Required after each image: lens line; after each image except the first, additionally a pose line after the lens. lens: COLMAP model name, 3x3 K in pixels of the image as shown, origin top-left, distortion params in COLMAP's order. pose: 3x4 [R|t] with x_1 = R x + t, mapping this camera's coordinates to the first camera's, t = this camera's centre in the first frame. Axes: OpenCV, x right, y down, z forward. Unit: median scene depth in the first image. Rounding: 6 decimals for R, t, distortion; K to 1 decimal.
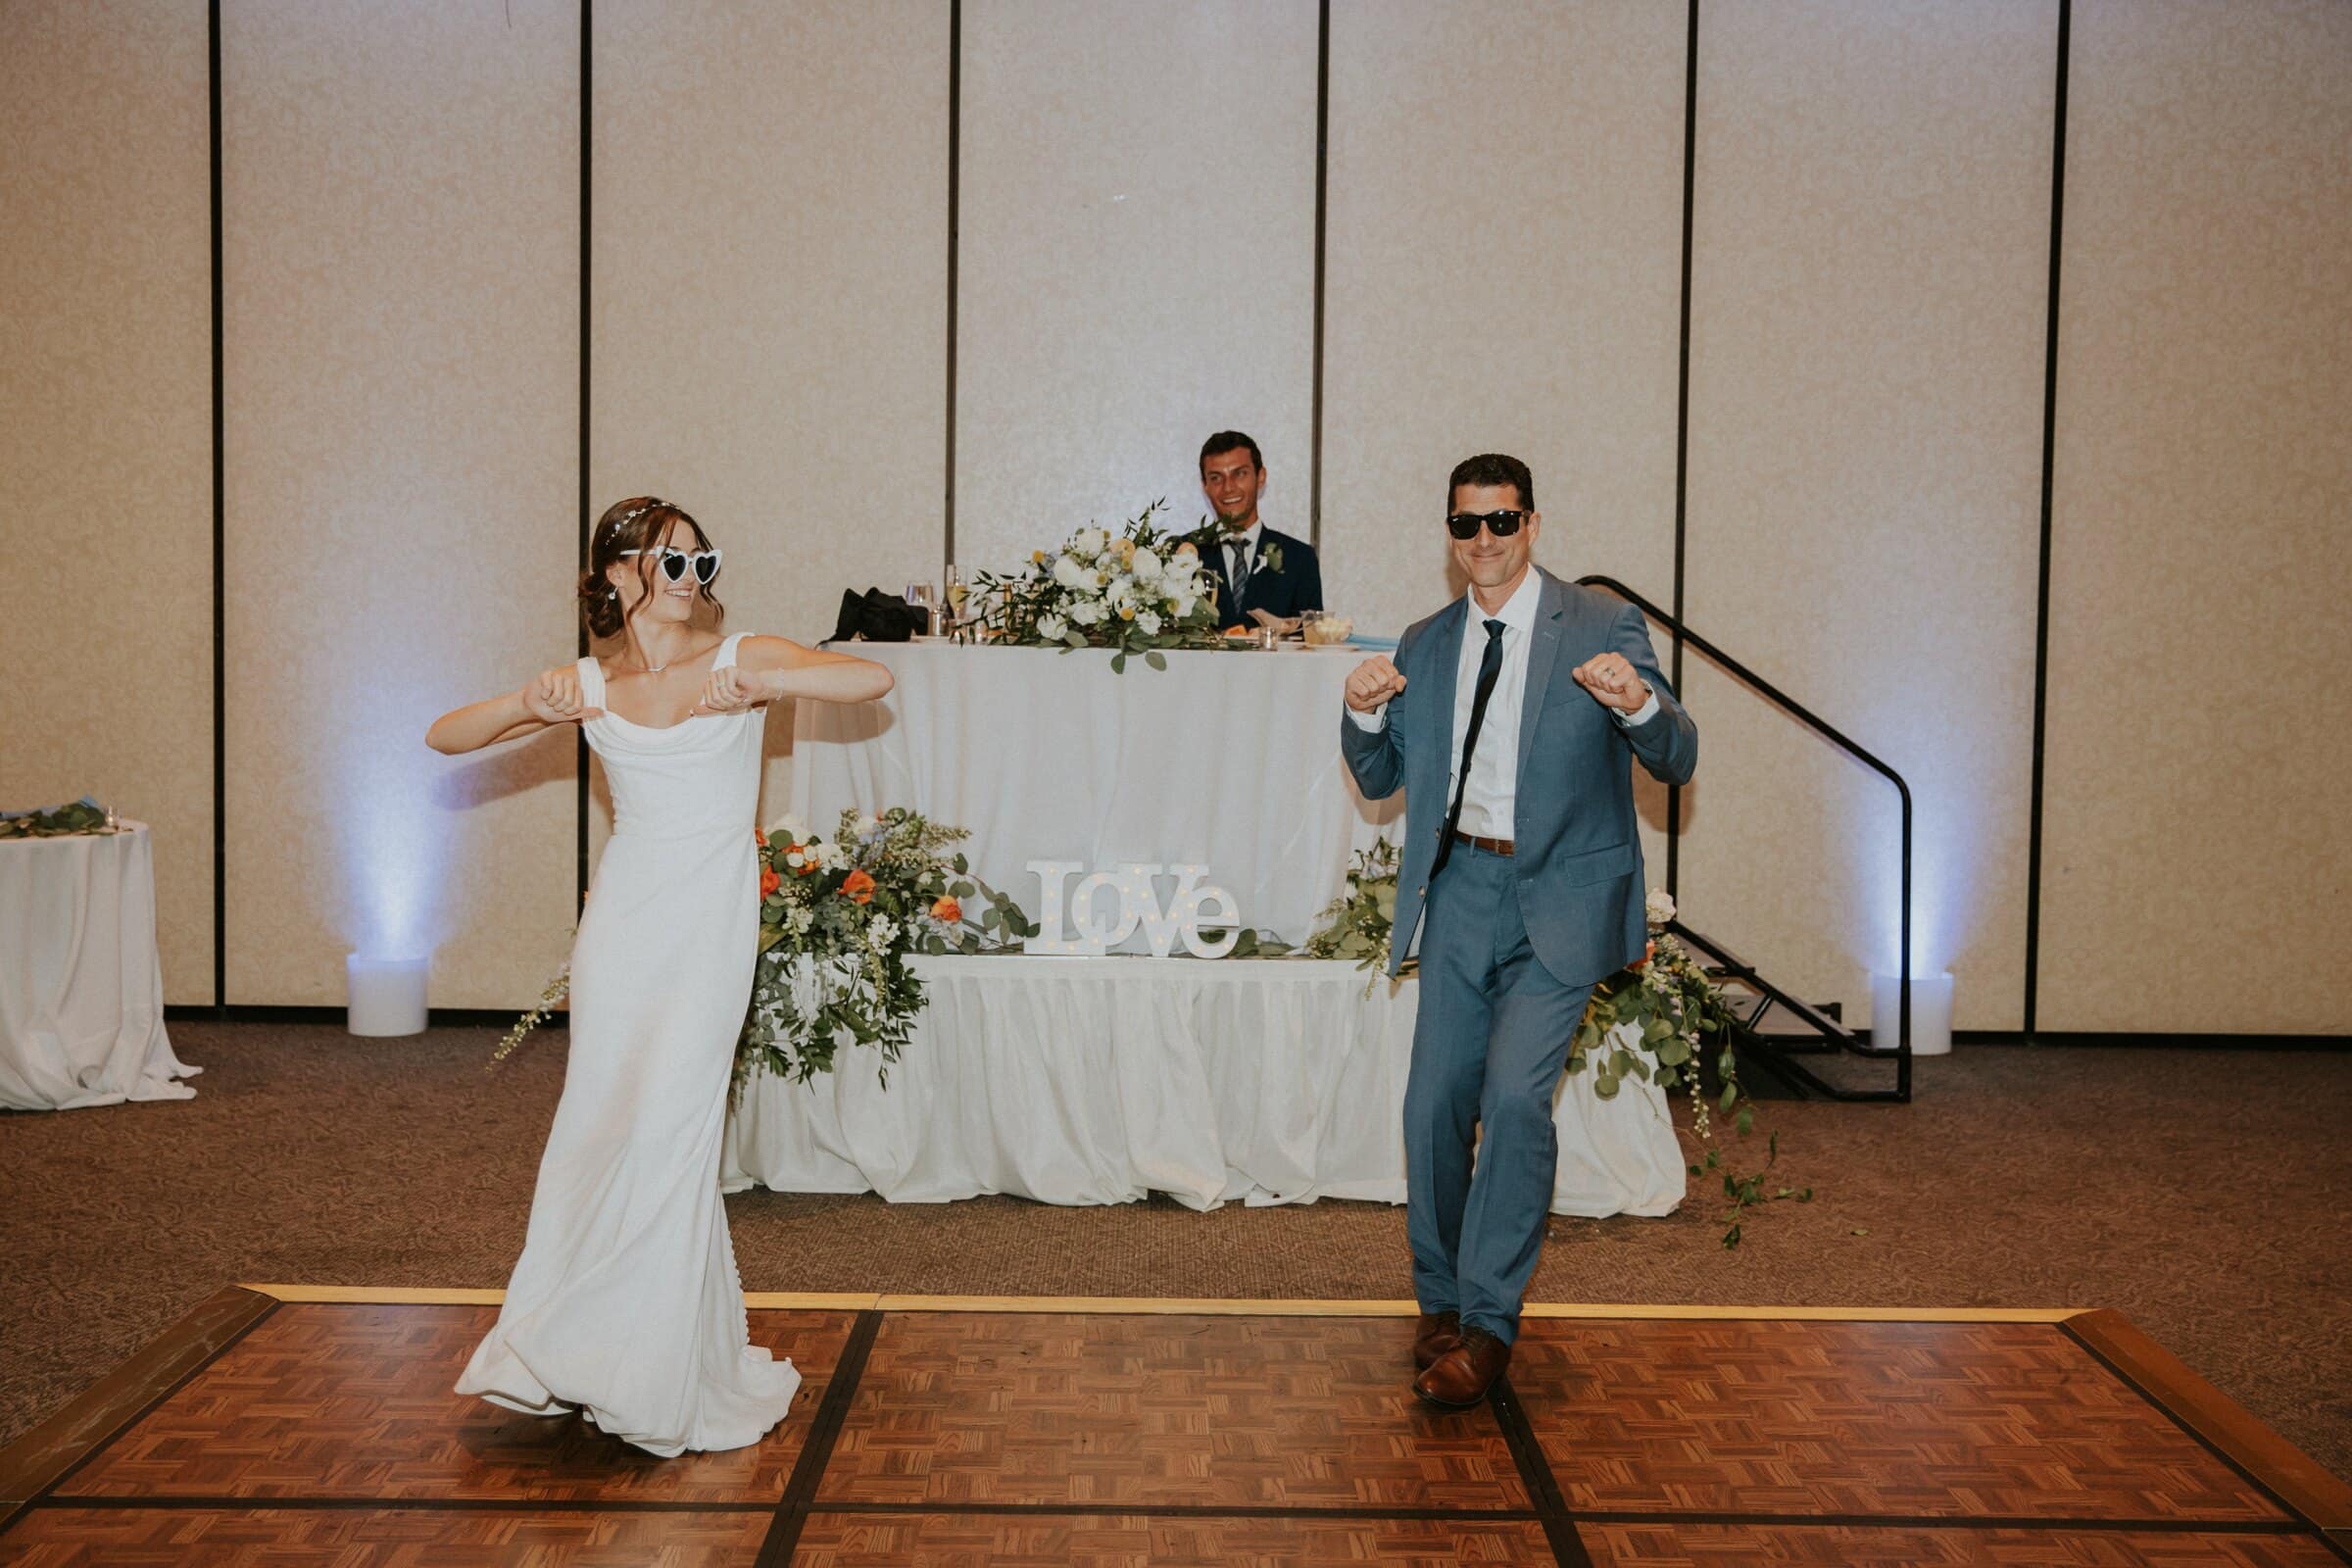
lens RADIAL K [[2592.0, 0, 1197.1], [0, 2592.0, 744.9], [0, 0, 1]] dist [0.018591, 0.000000]
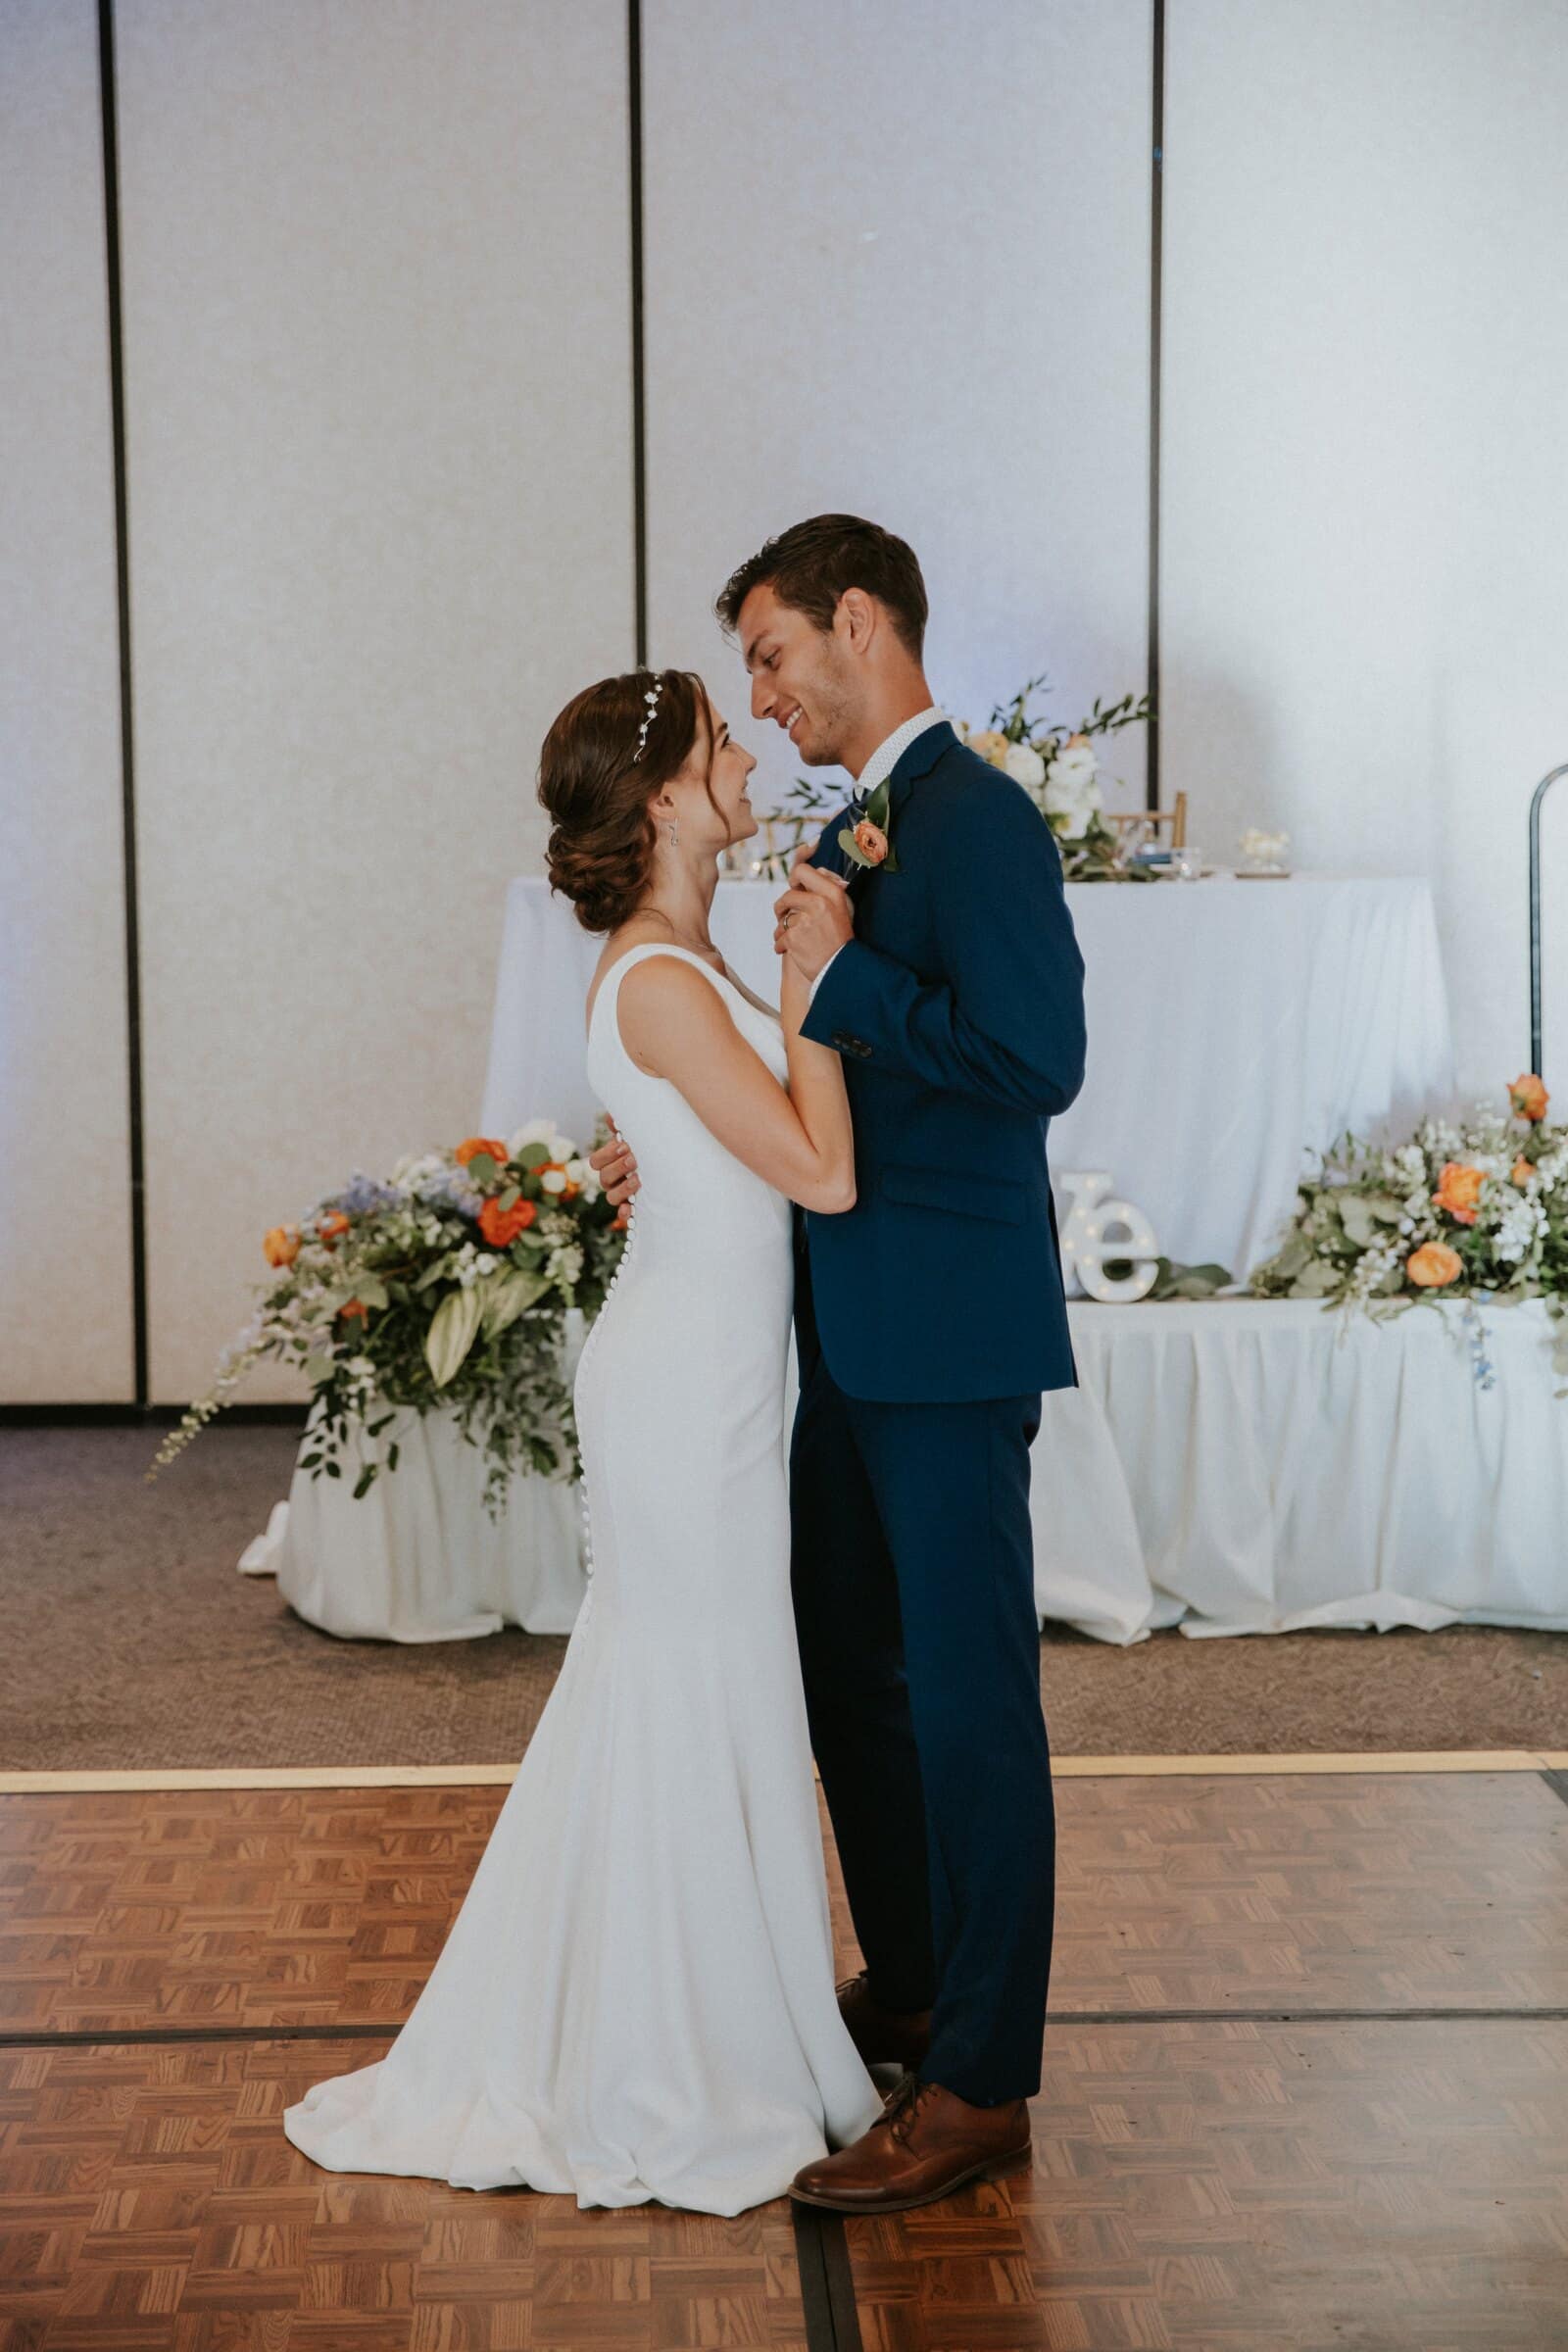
lens RADIAL K [[3810.2, 0, 794.4], [0, 3810.2, 1168.1], [0, 0, 1]] dist [0.138955, 0.000000]
pose [[0.999595, -0.025264, 0.013104, -0.101734], [0.024654, 0.998692, 0.044798, -0.006434], [-0.014218, -0.044457, 0.998910, -0.078384]]
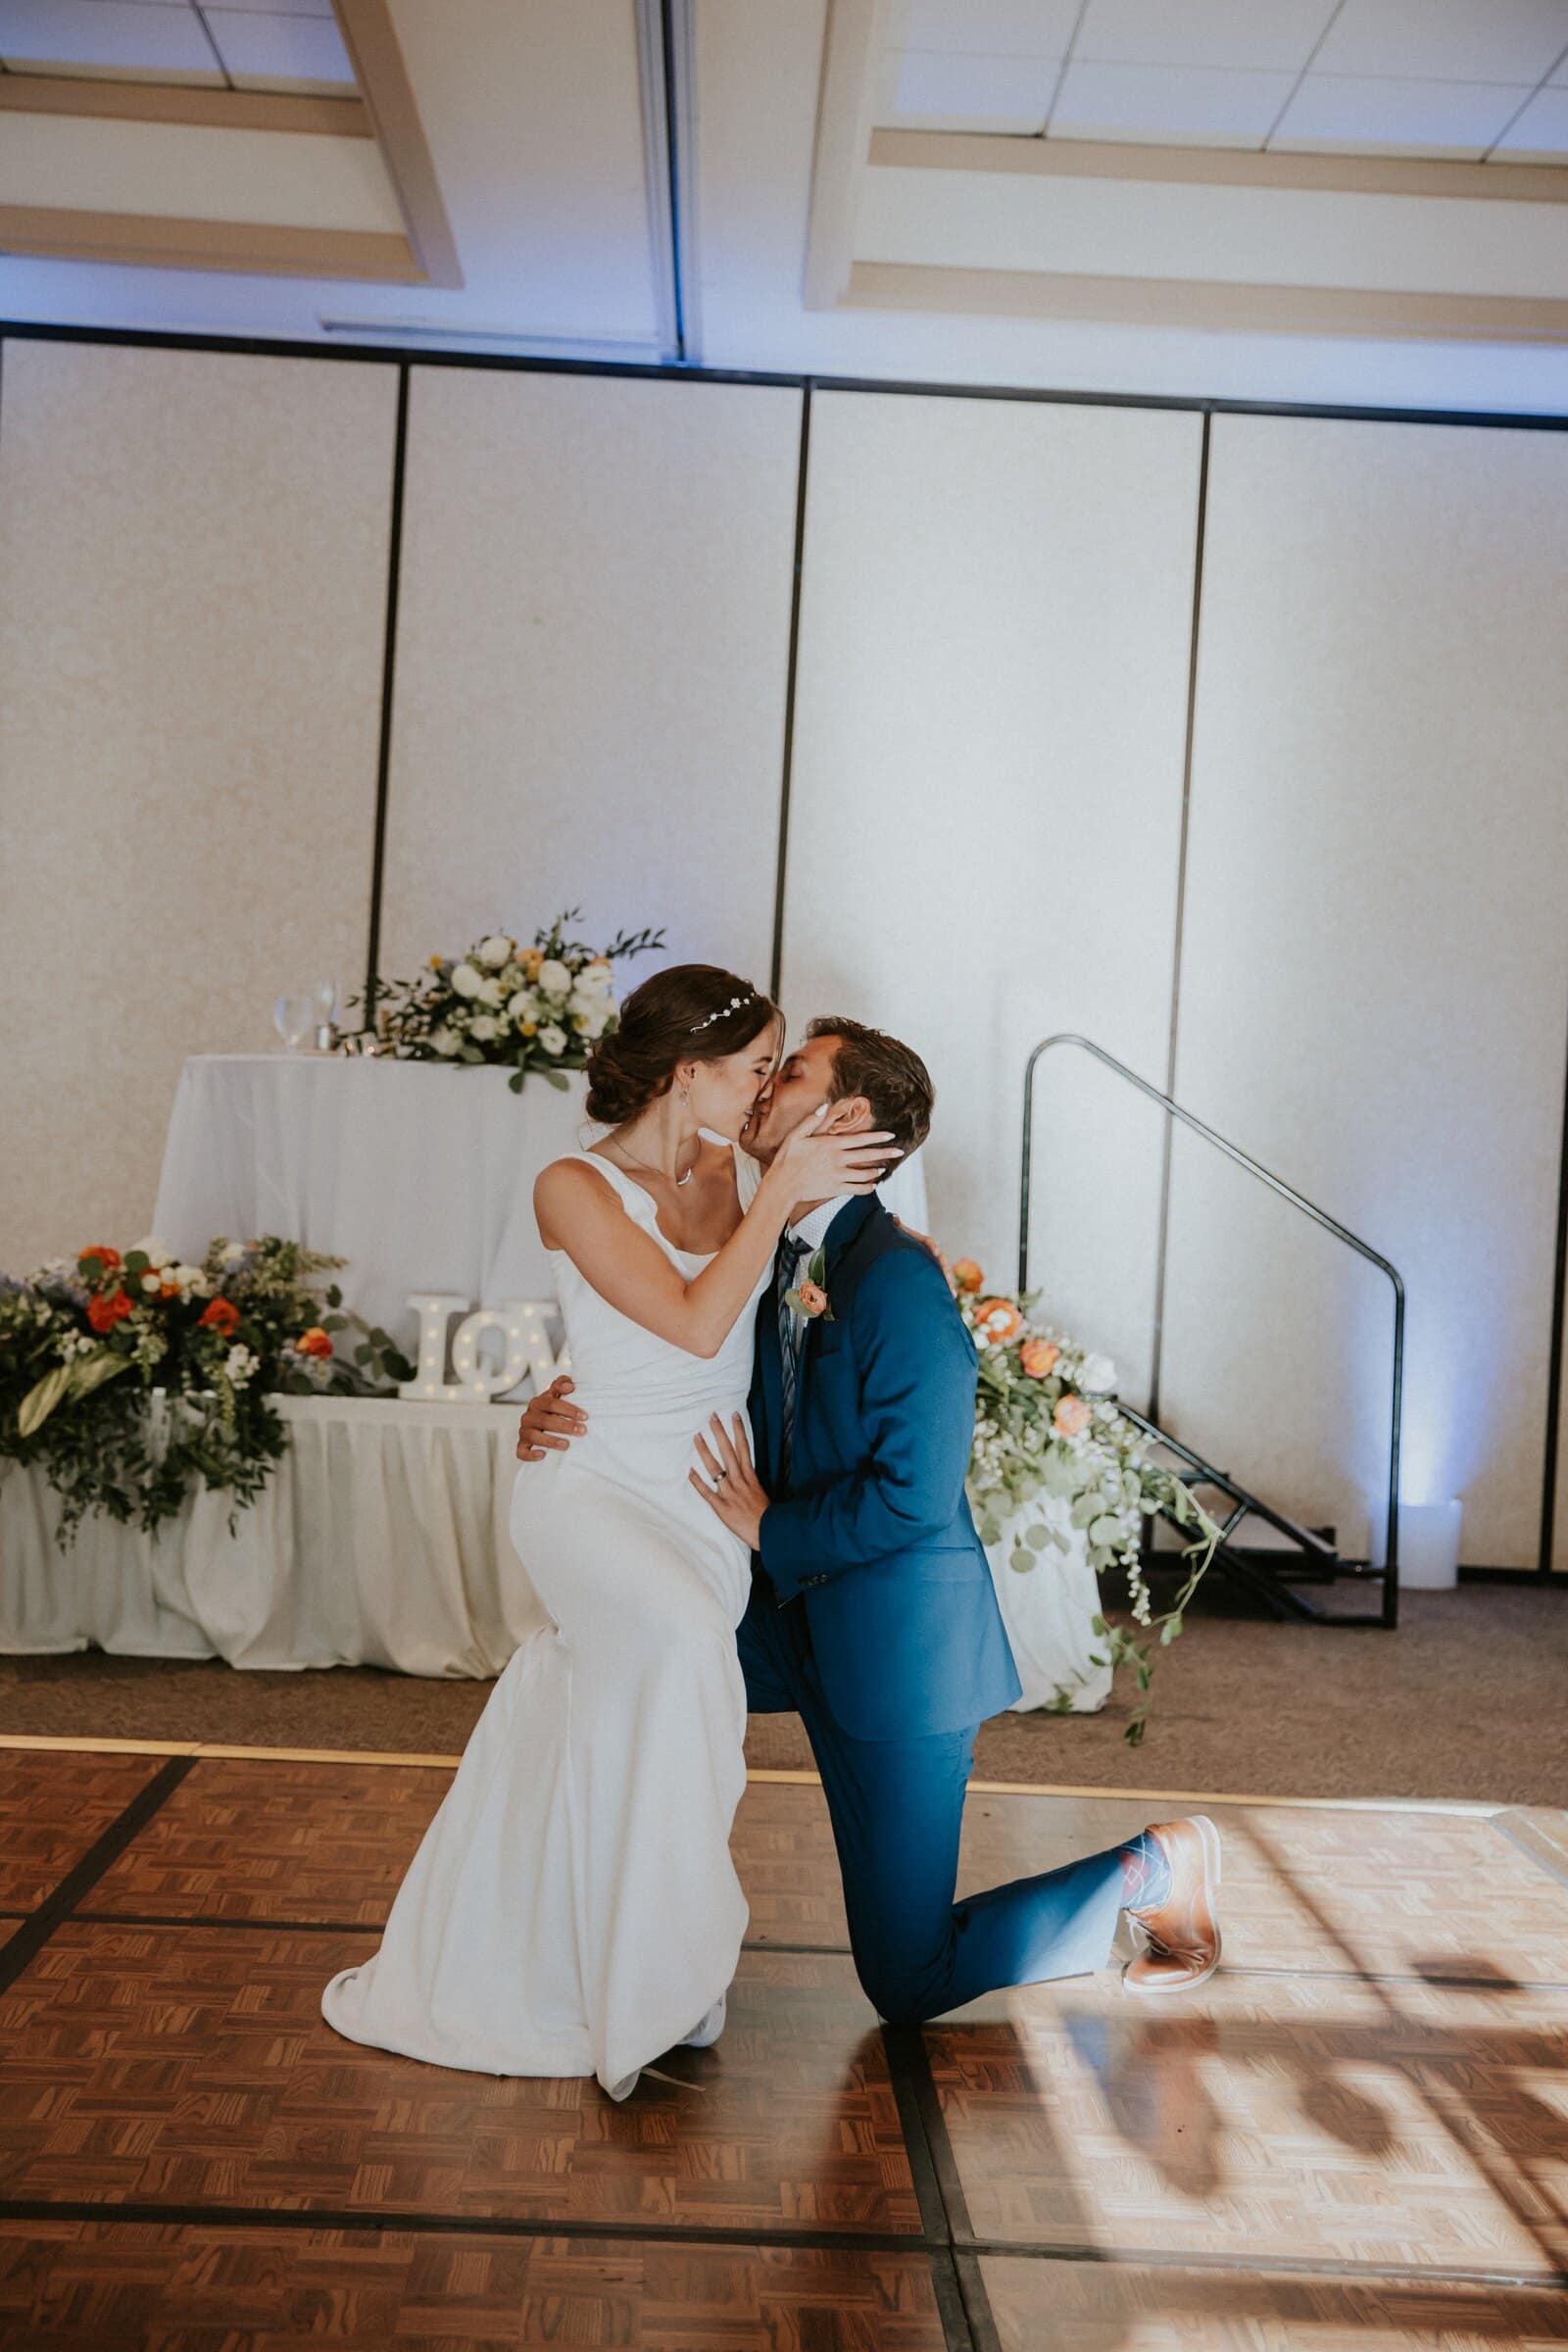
lens RADIAL K [[2924.5, 0, 785.9], [0, 2924.5, 1156.1], [0, 0, 1]] dist [0.060583, 0.000000]
pose [[0.998977, 0.040218, 0.020689, 0.044265], [-0.039100, 0.997888, -0.051865, 0.044499], [-0.022731, 0.051003, 0.998440, -0.032061]]
